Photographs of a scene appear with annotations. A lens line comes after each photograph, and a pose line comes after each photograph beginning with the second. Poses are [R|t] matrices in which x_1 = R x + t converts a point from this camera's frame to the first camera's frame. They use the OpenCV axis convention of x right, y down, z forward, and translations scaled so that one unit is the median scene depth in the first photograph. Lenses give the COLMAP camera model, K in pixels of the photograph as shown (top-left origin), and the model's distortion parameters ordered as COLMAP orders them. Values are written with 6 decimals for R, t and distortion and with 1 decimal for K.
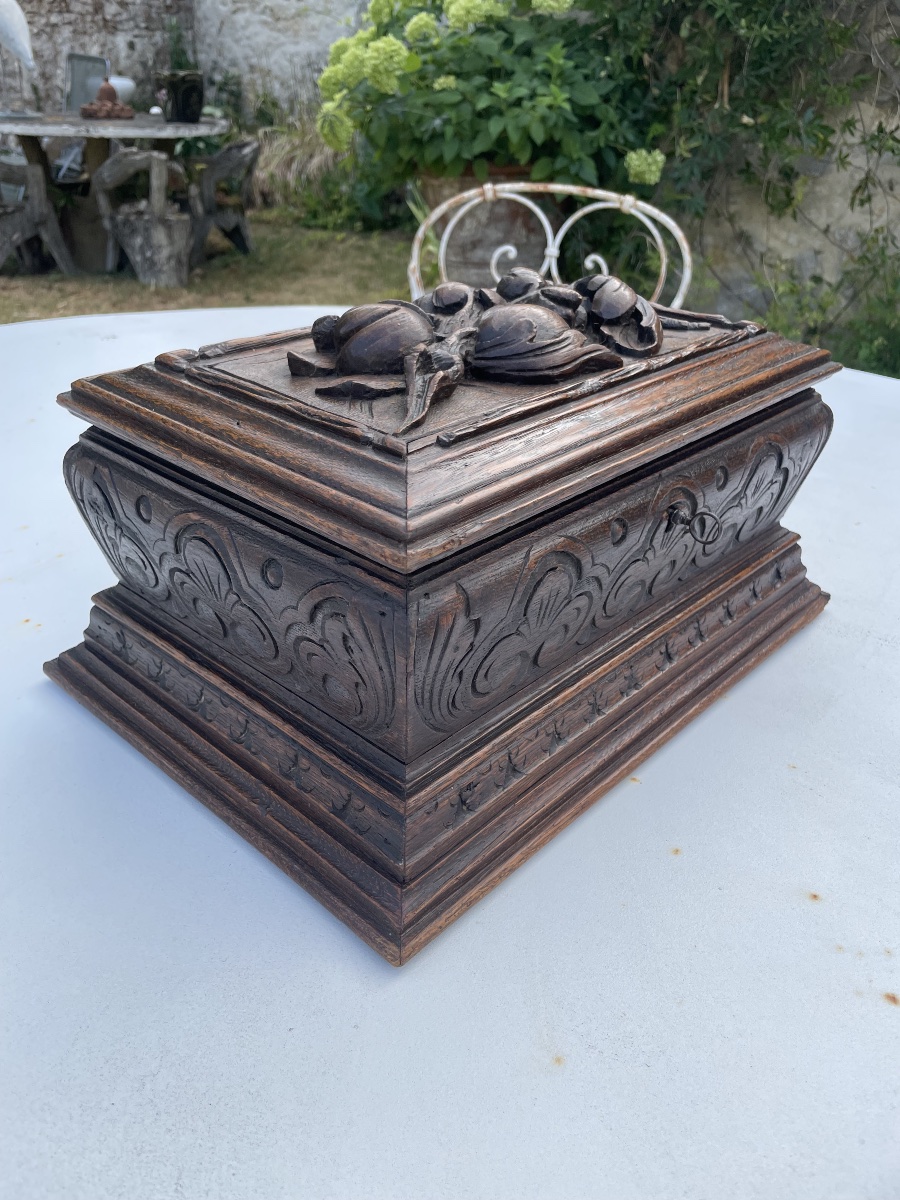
lens RADIAL K [[932.6, 0, 436.3], [0, 932.6, 581.2], [0, 0, 1]] dist [0.050154, -0.100363]
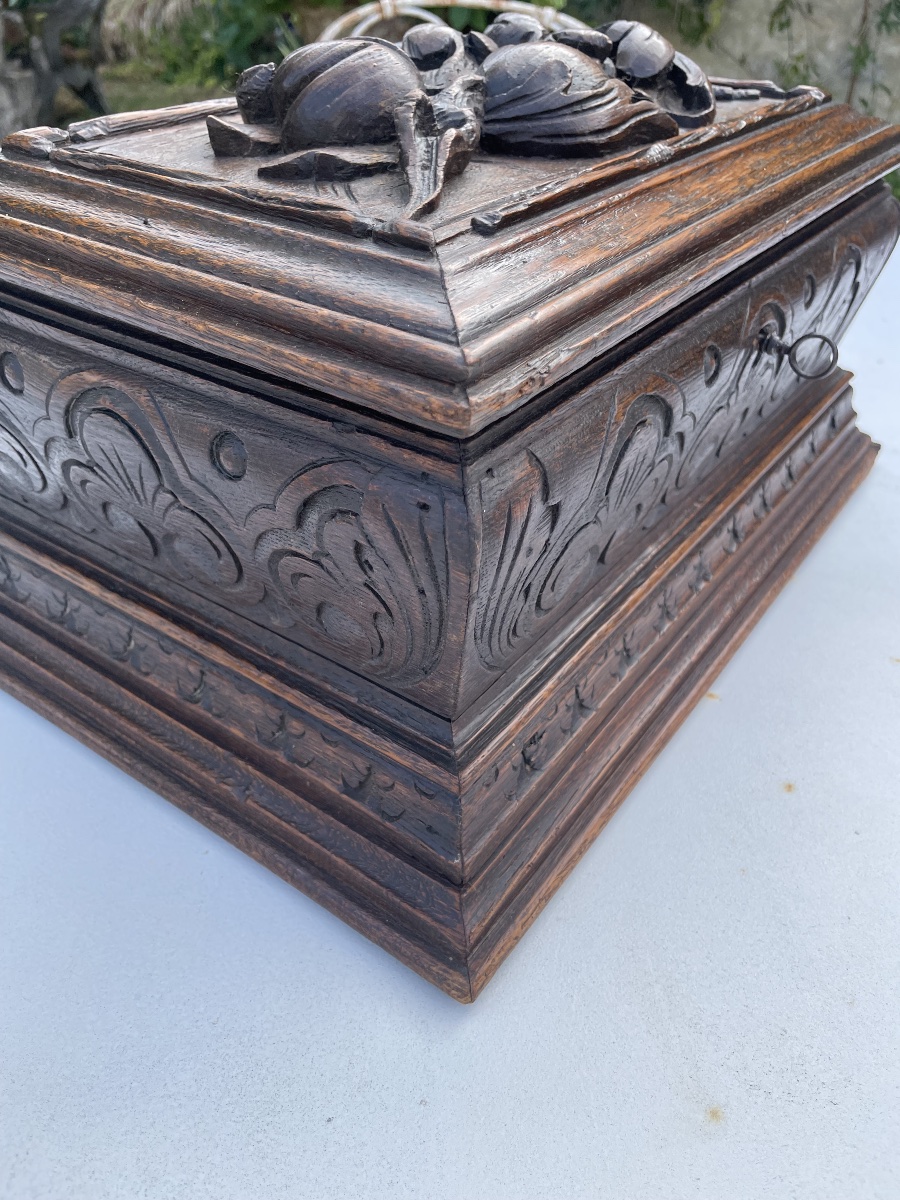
lens RADIAL K [[932.6, 0, 446.5], [0, 932.6, 594.8], [0, 0, 1]] dist [0.050154, -0.100363]
pose [[0.991286, -0.081912, 0.103159, -0.081779], [0.067144, 0.987974, 0.139278, 0.005454], [-0.113327, -0.131138, 0.984865, 0.270678]]
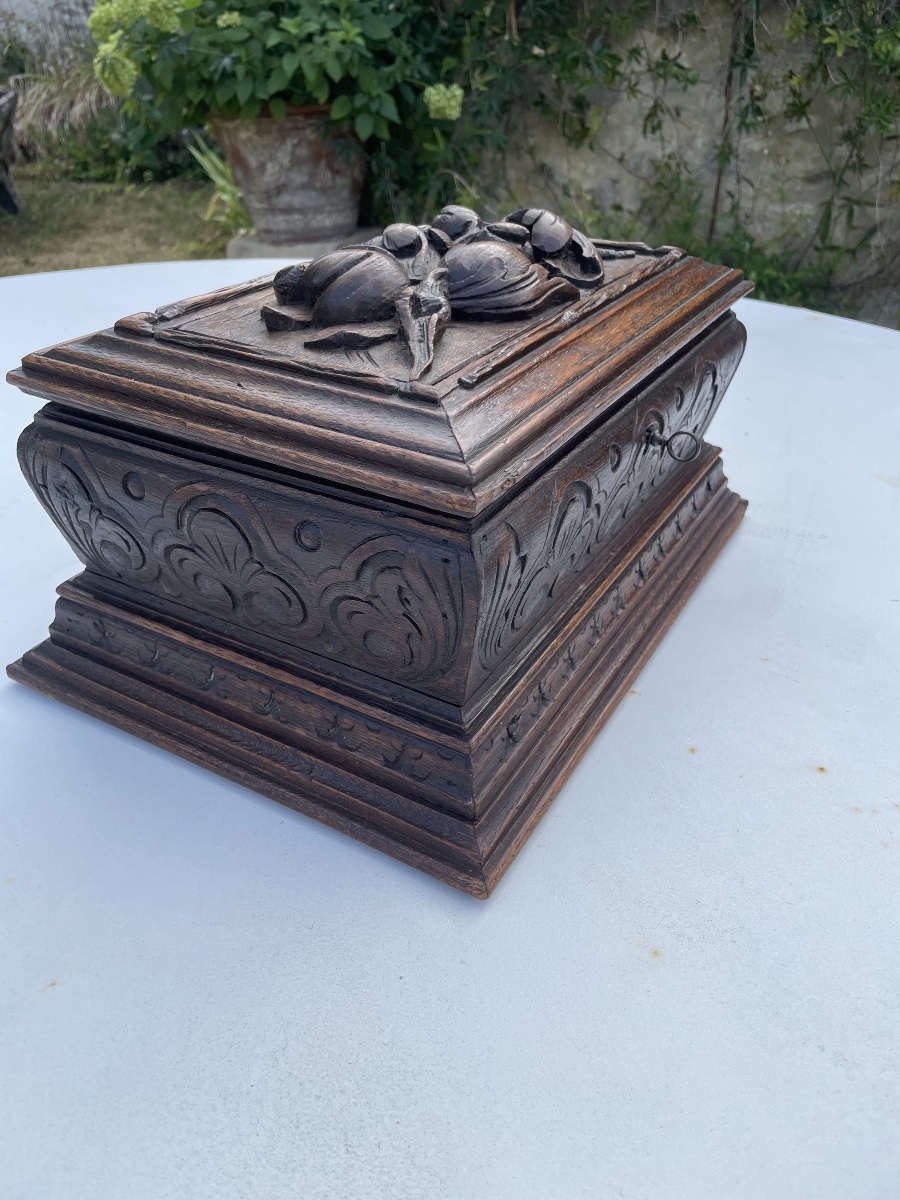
lens RADIAL K [[932.6, 0, 439.7], [0, 932.6, 587.2], [0, 0, 1]] dist [0.050154, -0.100363]
pose [[0.973986, -0.128585, 0.186594, -0.185996], [0.117540, 0.990658, 0.069141, -0.004946], [-0.193741, -0.045410, 0.980001, 0.011401]]
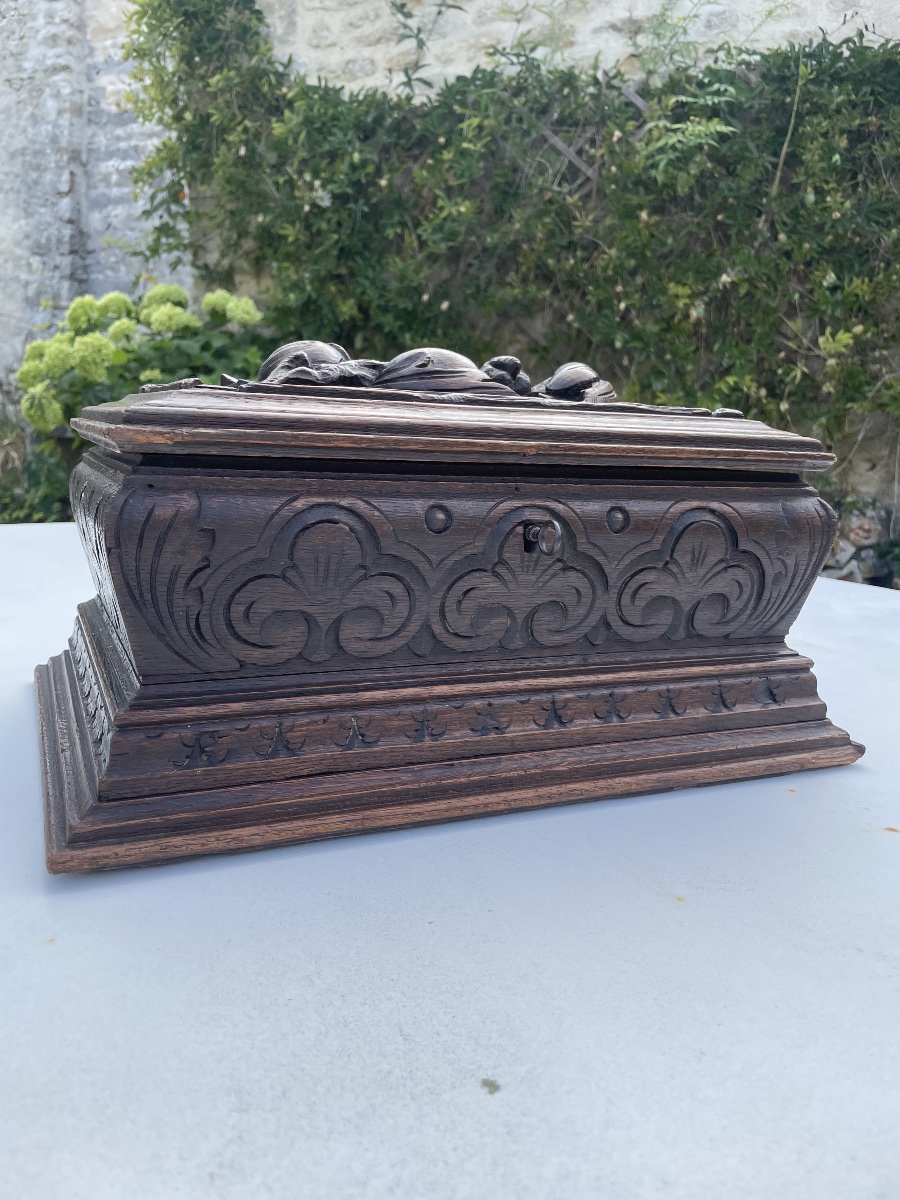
lens RADIAL K [[932.6, 0, 444.2], [0, 932.6, 576.8], [0, 0, 1]] dist [0.050154, -0.100363]
pose [[0.935576, -0.041597, 0.350666, -0.348549], [0.151412, 0.944375, -0.291943, 0.316860], [-0.319016, 0.326230, 0.889833, 0.010179]]
